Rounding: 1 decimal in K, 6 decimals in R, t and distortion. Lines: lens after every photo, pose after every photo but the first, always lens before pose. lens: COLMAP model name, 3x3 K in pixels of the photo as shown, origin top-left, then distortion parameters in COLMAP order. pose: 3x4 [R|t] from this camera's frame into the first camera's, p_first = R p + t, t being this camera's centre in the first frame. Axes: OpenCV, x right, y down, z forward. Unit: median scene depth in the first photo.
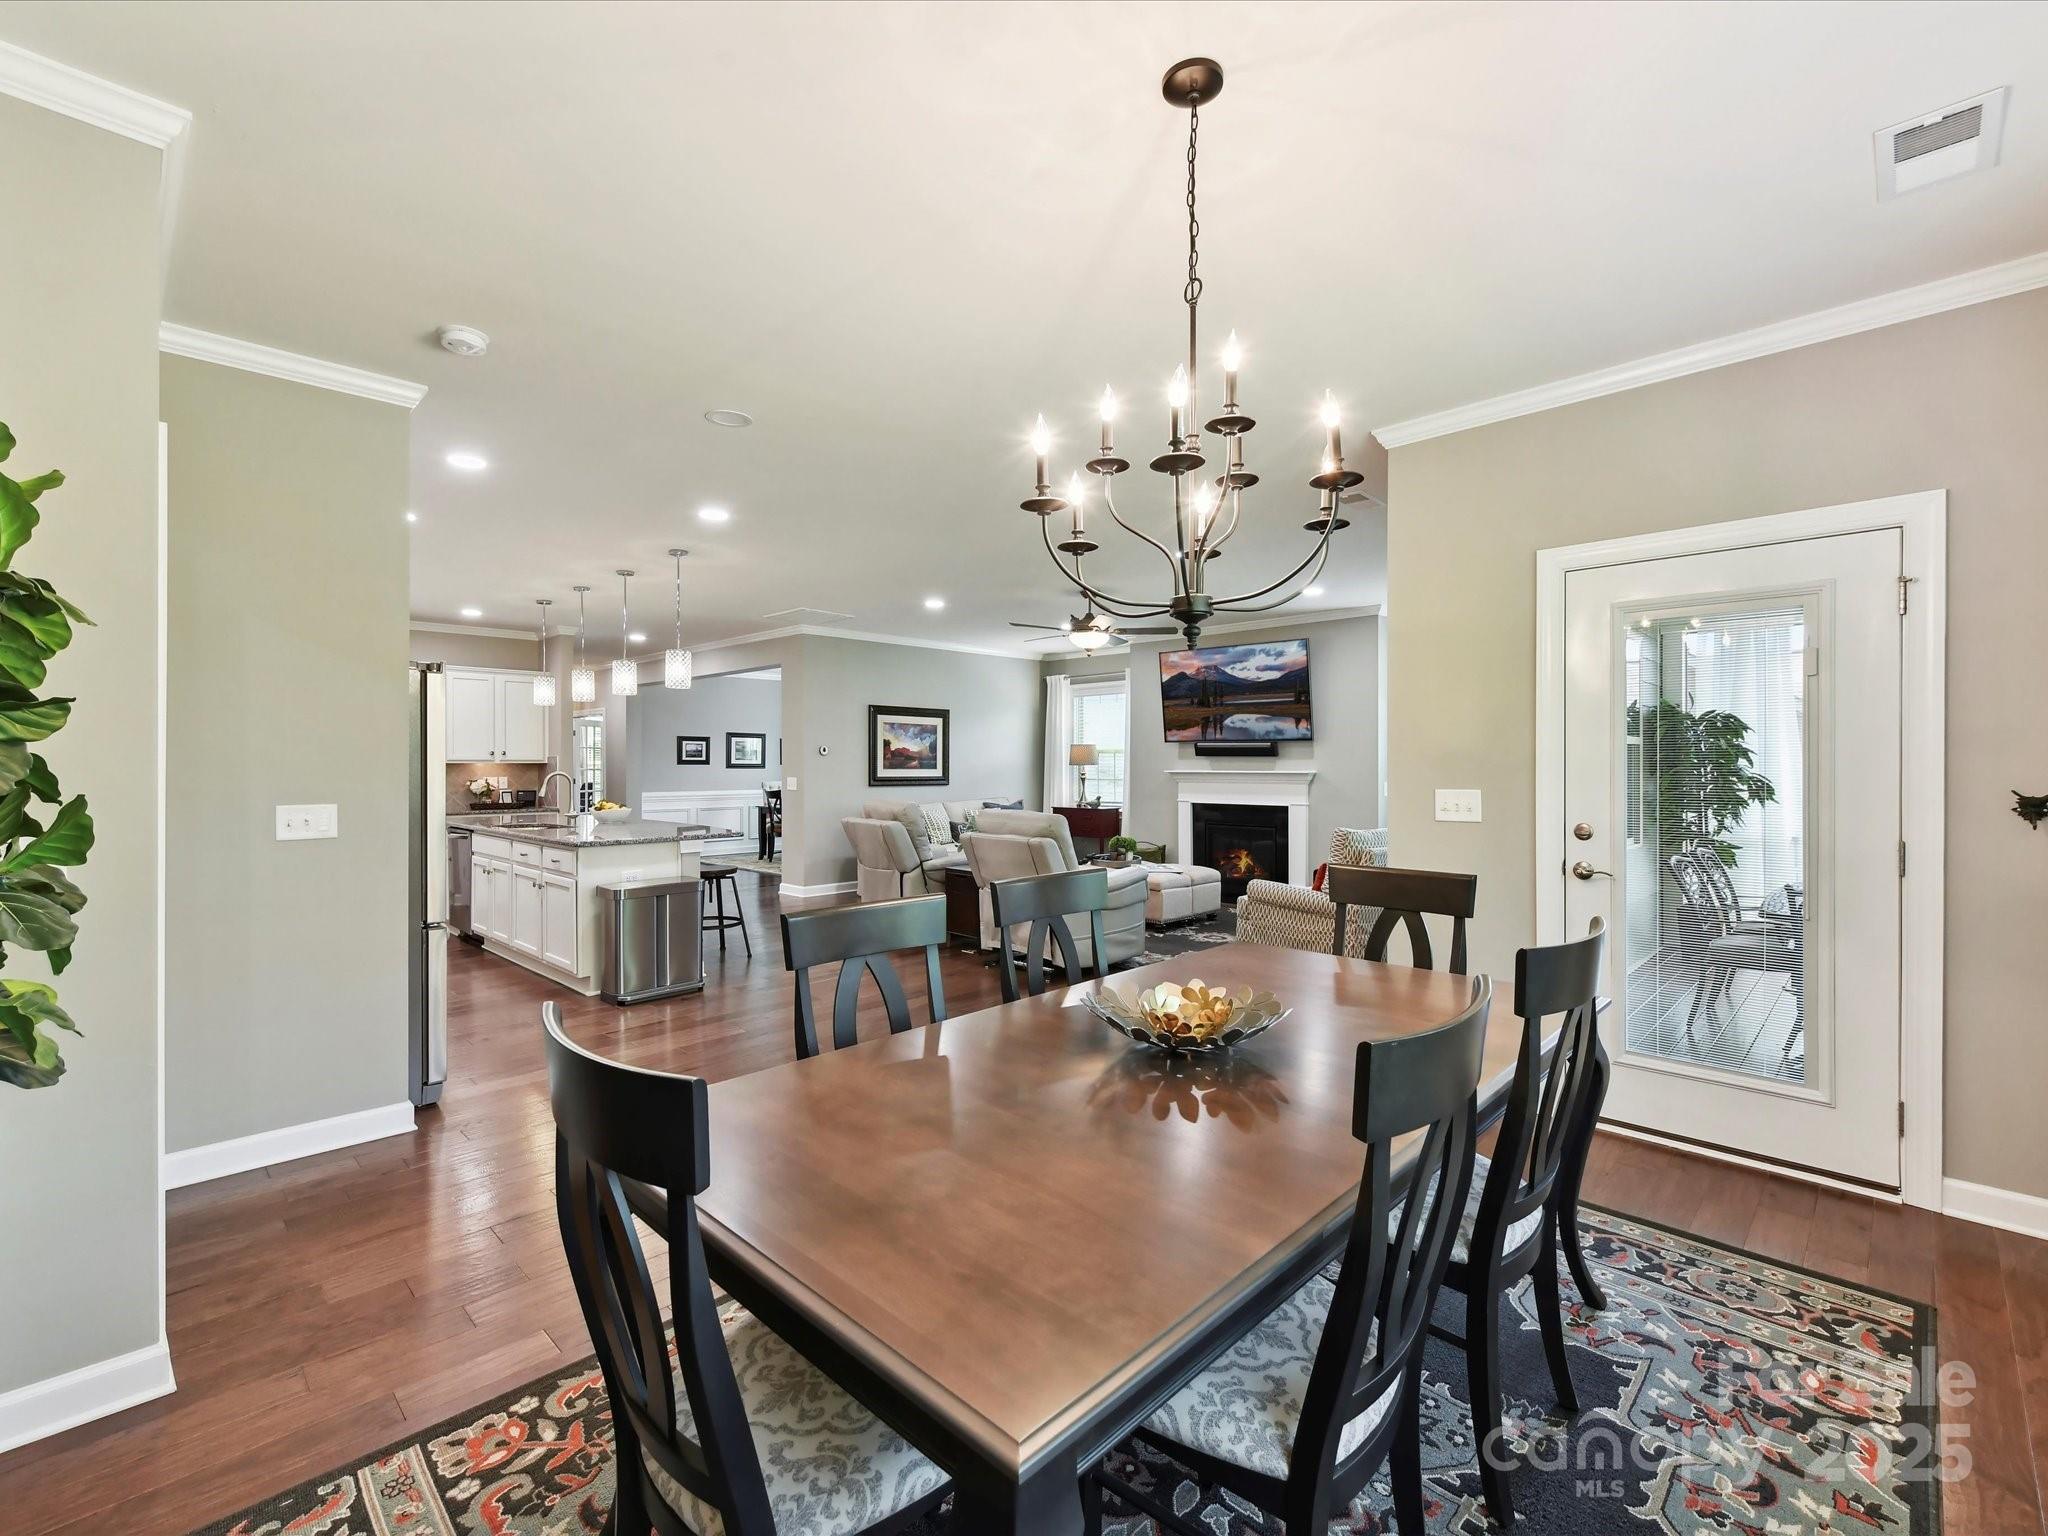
lens RADIAL K [[912.9, 0, 1033.8], [0, 912.9, 760.2], [0, 0, 1]] dist [0.012121, -0.000160]
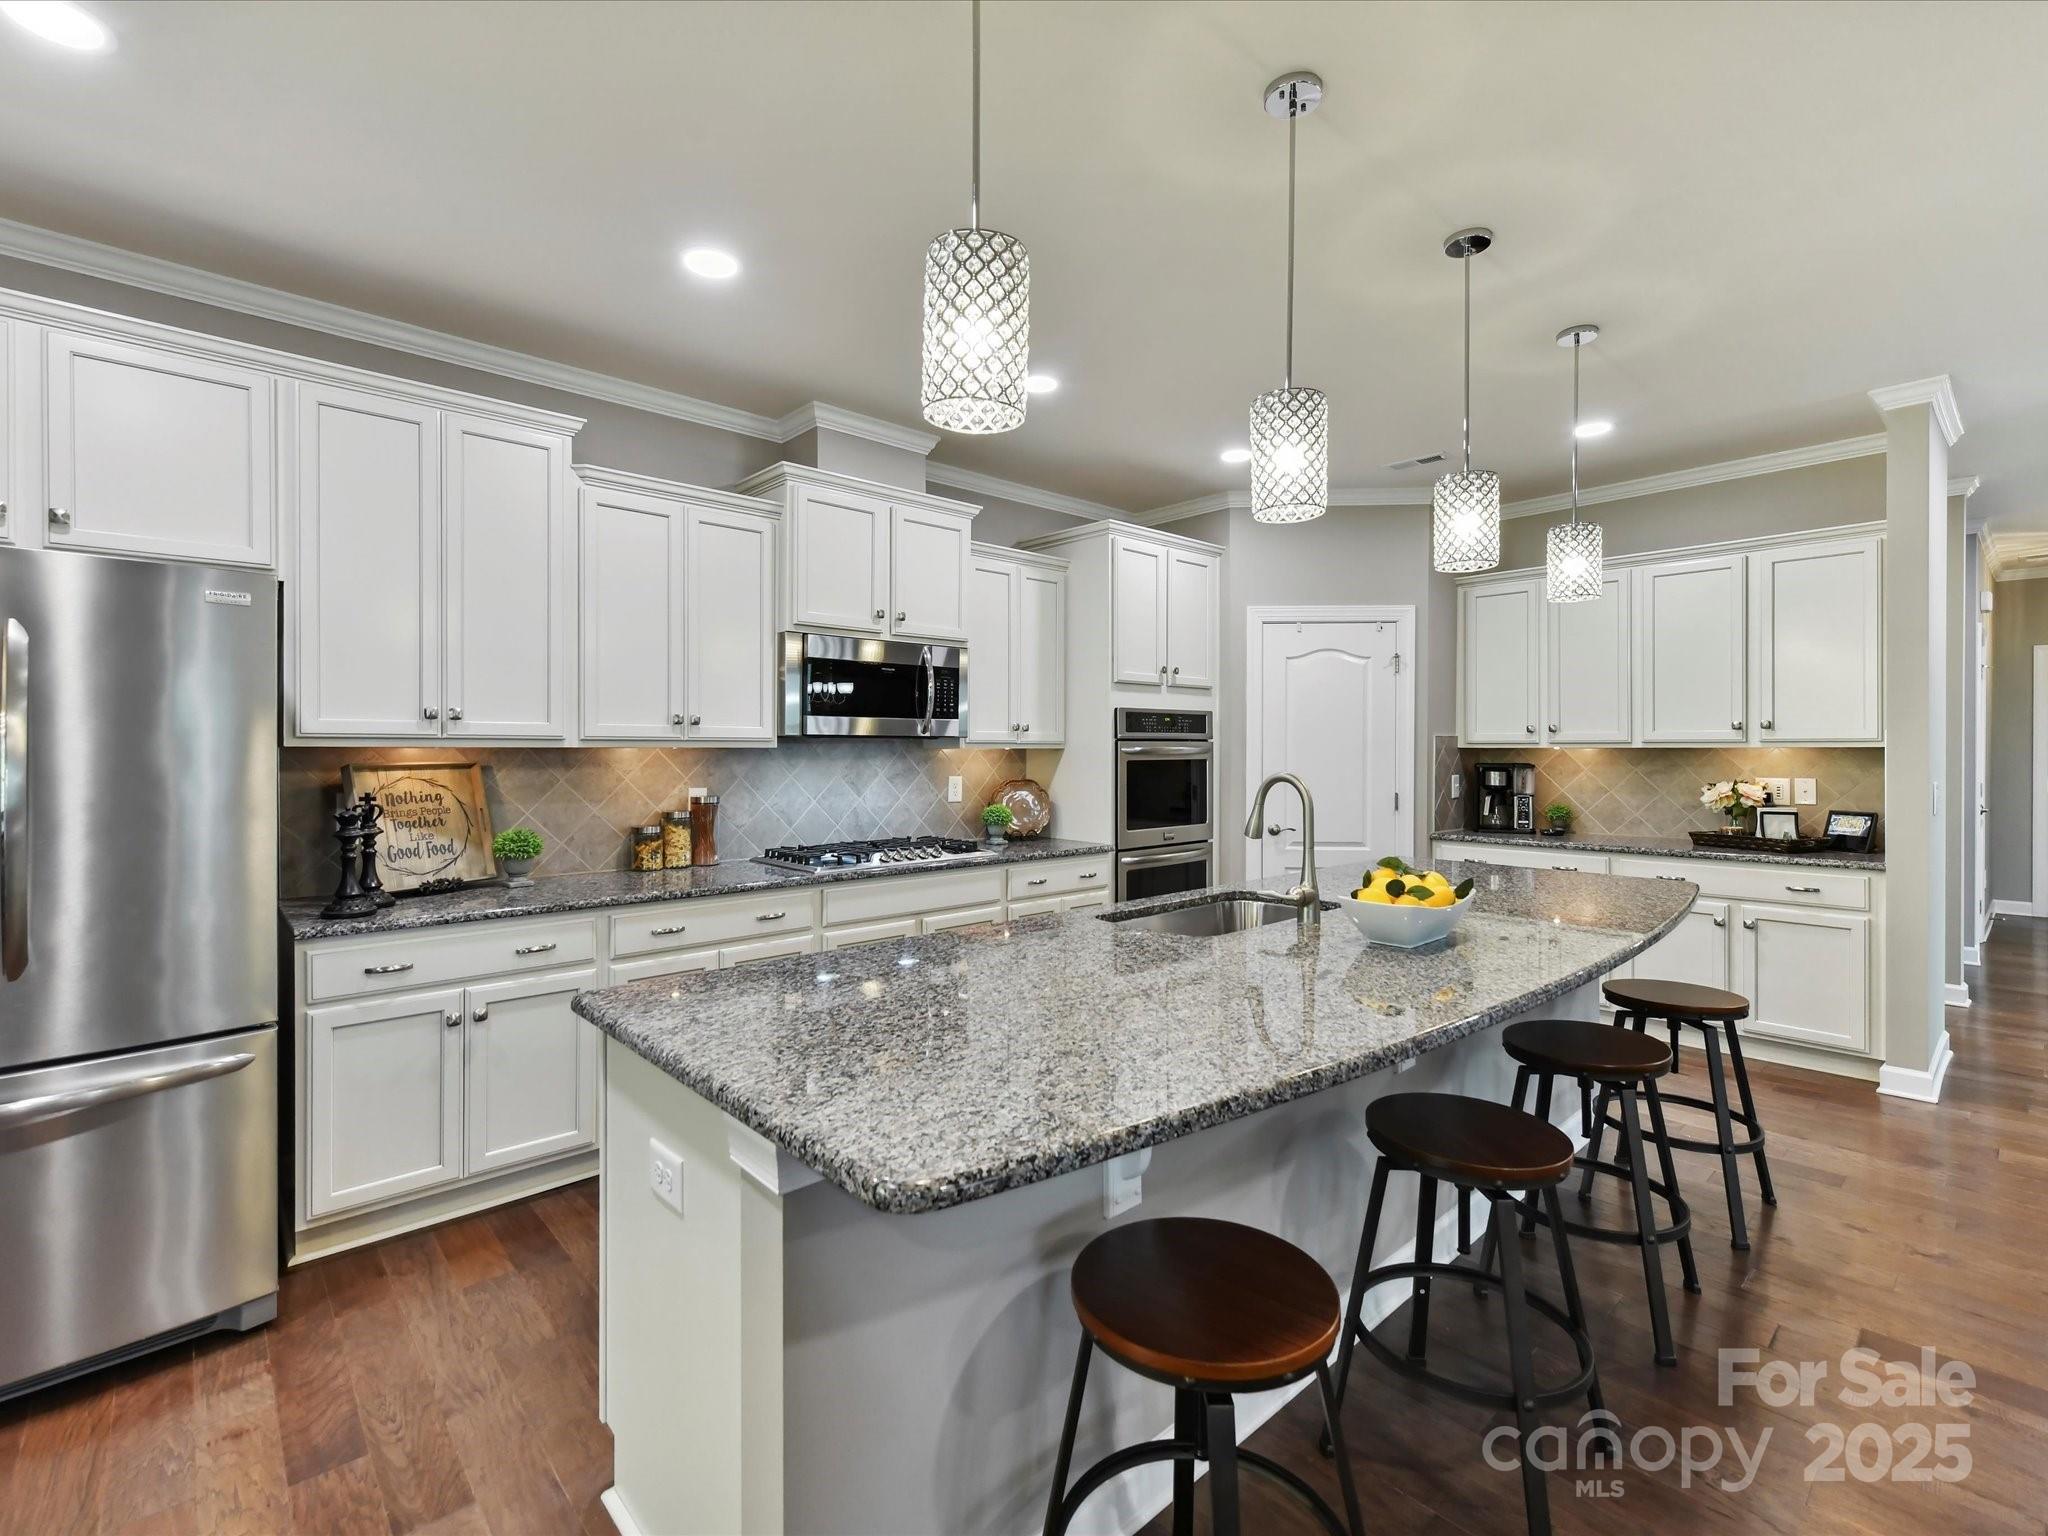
lens RADIAL K [[912.9, 0, 1025.1], [0, 912.9, 754.3], [0, 0, 1]] dist [0.012121, -0.000160]
pose [[-0.055792, 0.002449, -0.998439, -0.117440], [0.002653, 0.999994, 0.002305, 0.004900], [0.998439, -0.002521, -0.055798, 0.661144]]
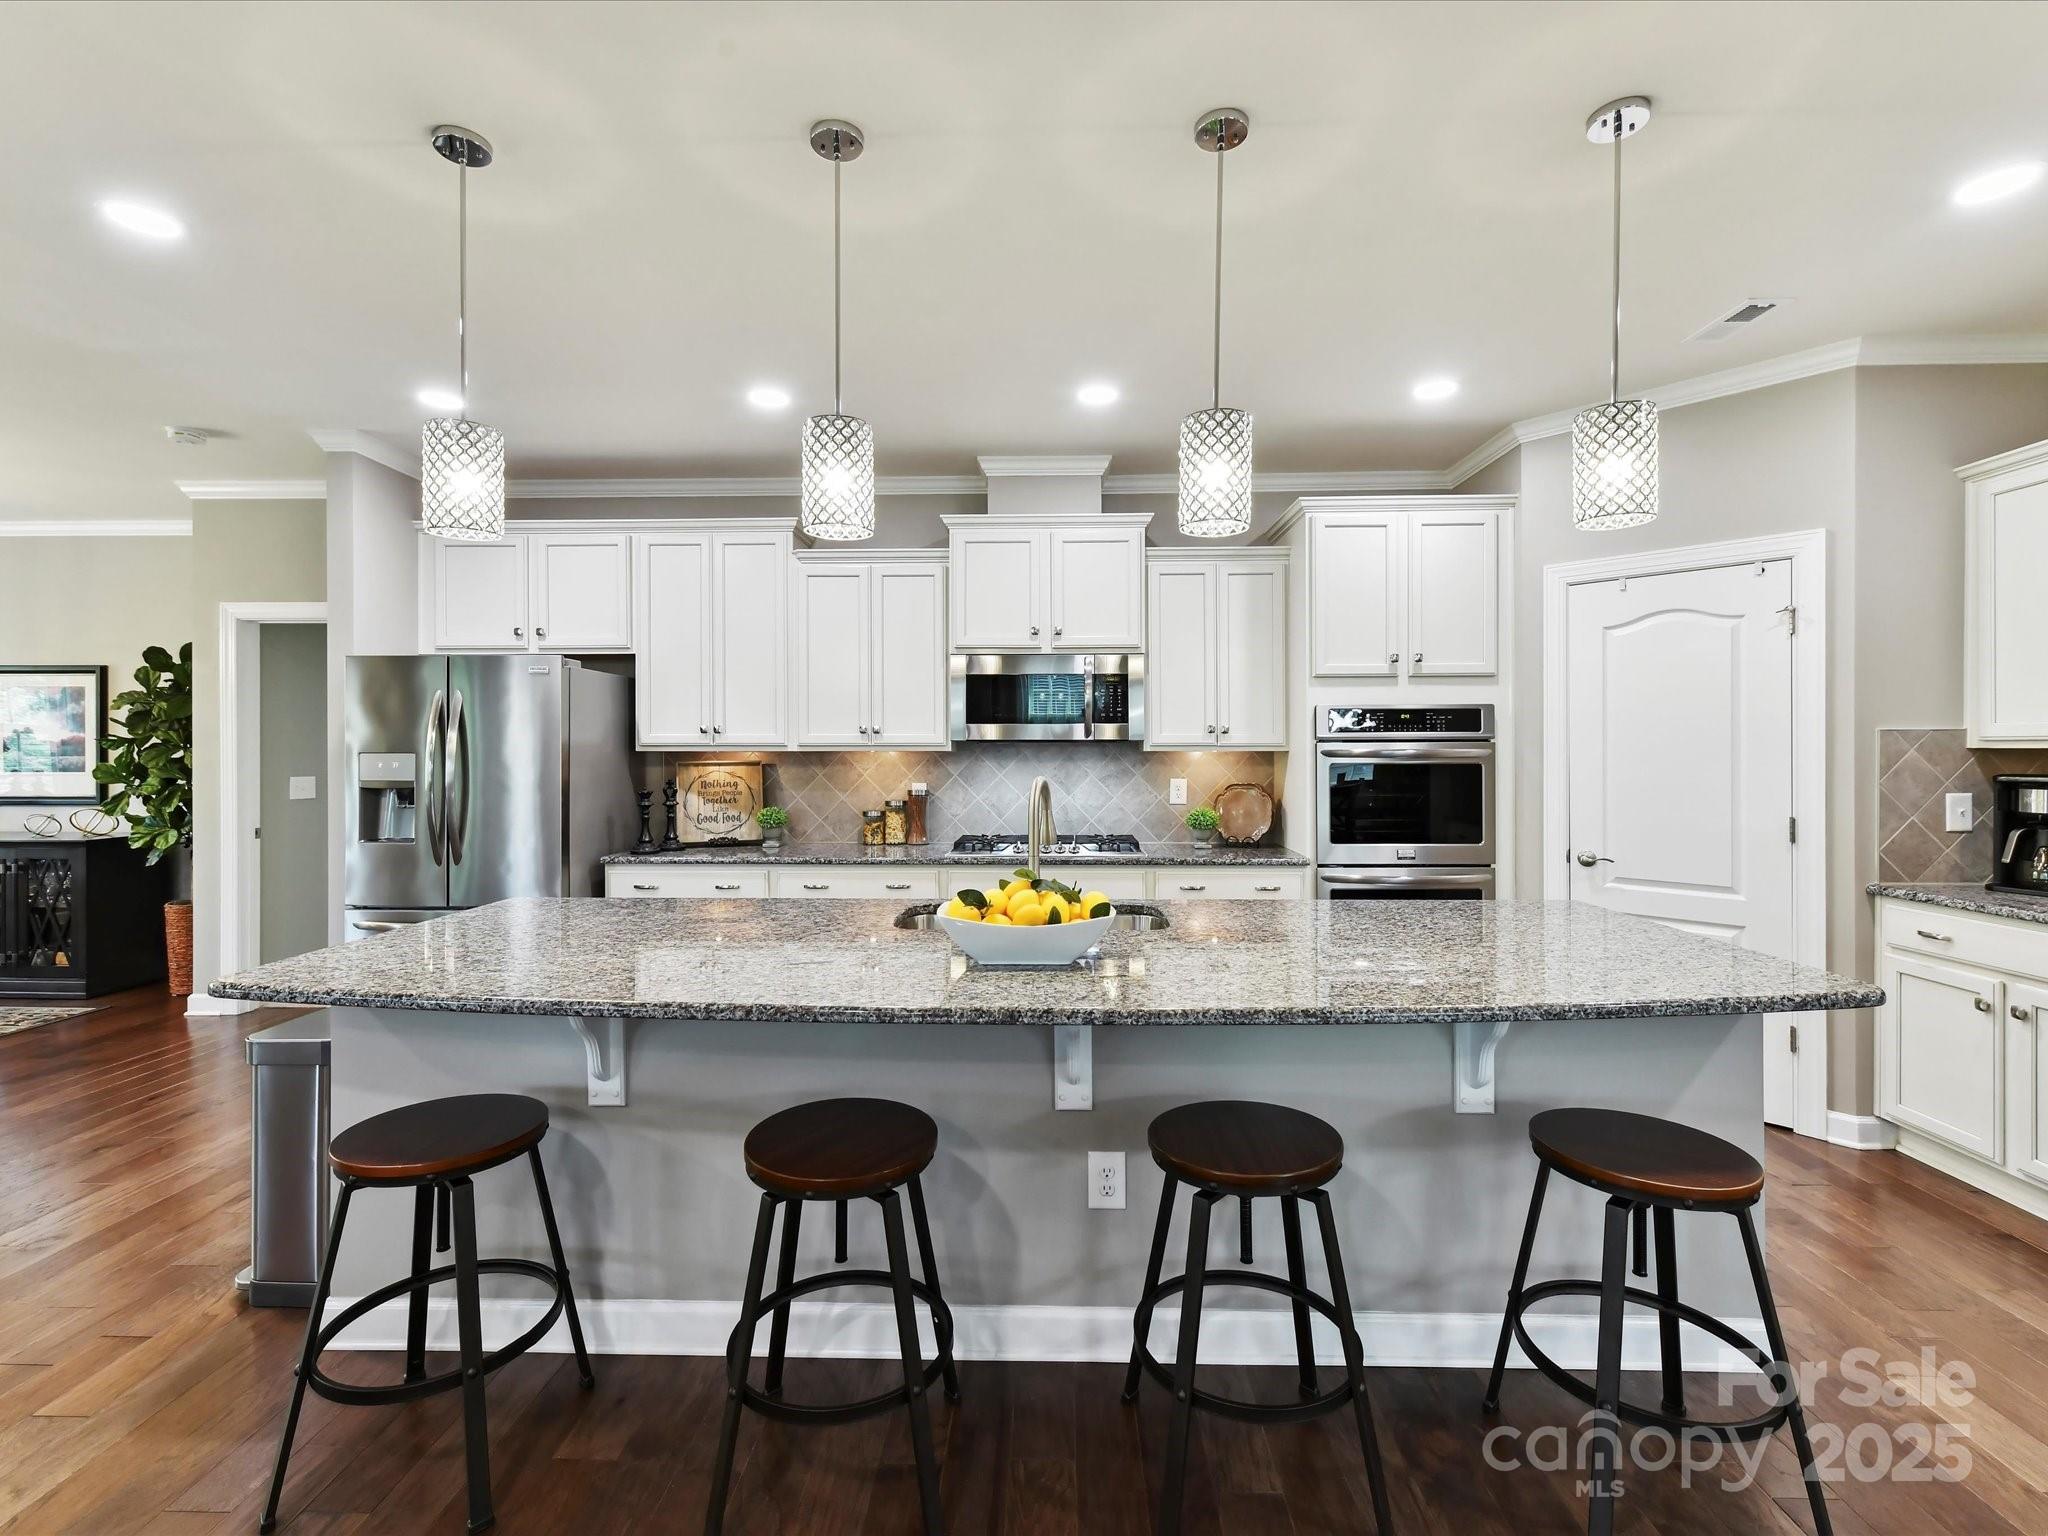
lens RADIAL K [[912.9, 0, 1046.4], [0, 912.9, 761.3], [0, 0, 1]] dist [0.012121, -0.000160]
pose [[-0.720529, 0.001504, -0.693423, -0.206865], [0.000231, 0.999998, 0.001928, 0.007116], [0.693425, 0.001229, -0.720528, 0.897320]]
